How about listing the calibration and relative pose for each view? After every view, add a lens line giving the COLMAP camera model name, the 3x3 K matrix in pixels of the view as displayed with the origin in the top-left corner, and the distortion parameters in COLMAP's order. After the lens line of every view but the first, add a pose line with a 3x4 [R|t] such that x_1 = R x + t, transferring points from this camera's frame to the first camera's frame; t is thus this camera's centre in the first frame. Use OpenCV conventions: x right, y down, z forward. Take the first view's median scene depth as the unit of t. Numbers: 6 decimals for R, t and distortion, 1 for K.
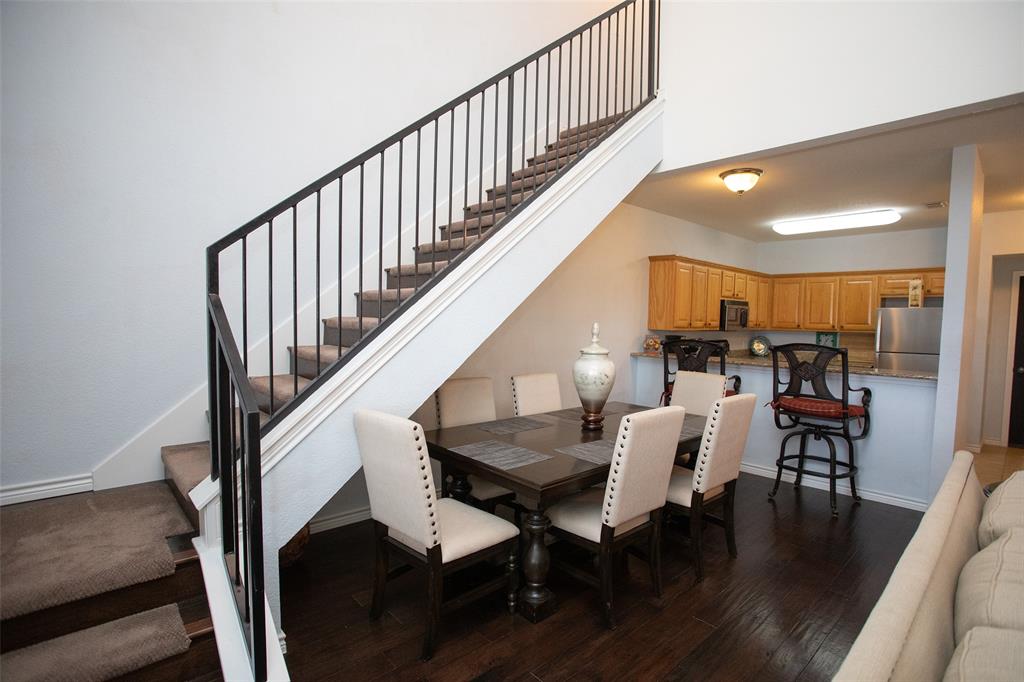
lens RADIAL K [[496.7, 0, 520.3], [0, 496.7, 348.1], [0, 0, 1]] dist [-0.032754, 0.002663]
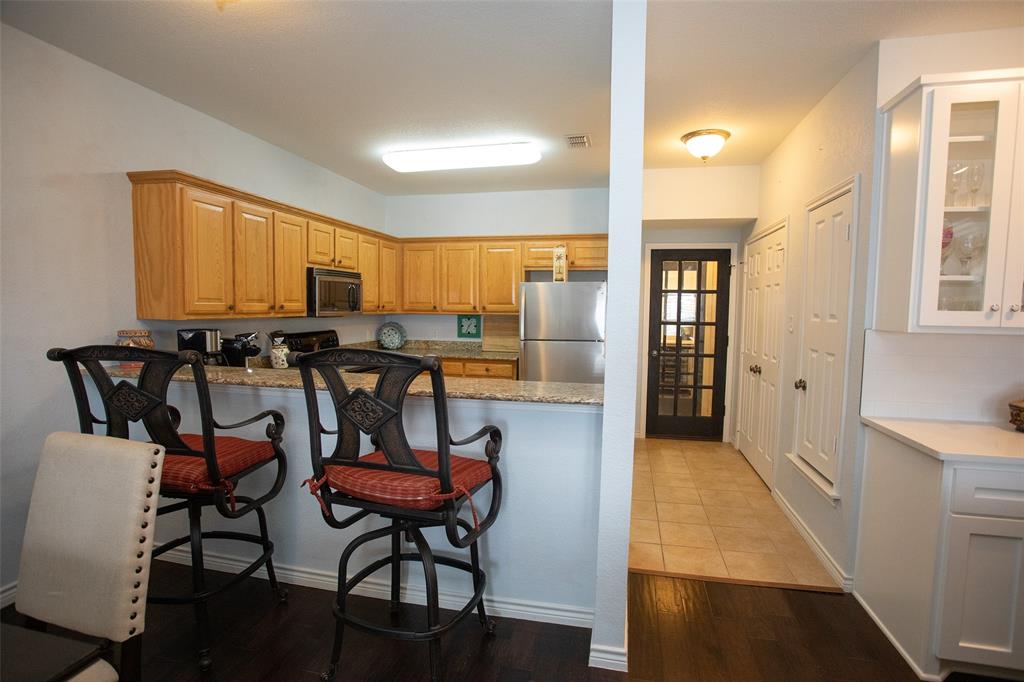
lens RADIAL K [[496.7, 0, 508.5], [0, 496.7, 340.7], [0, 0, 1]] dist [-0.032754, 0.002663]
pose [[0.836093, -0.051296, 0.546184, 0.281041], [0.042330, 0.998683, 0.028996, -0.013543], [-0.546952, -0.001123, 0.837163, 0.352077]]
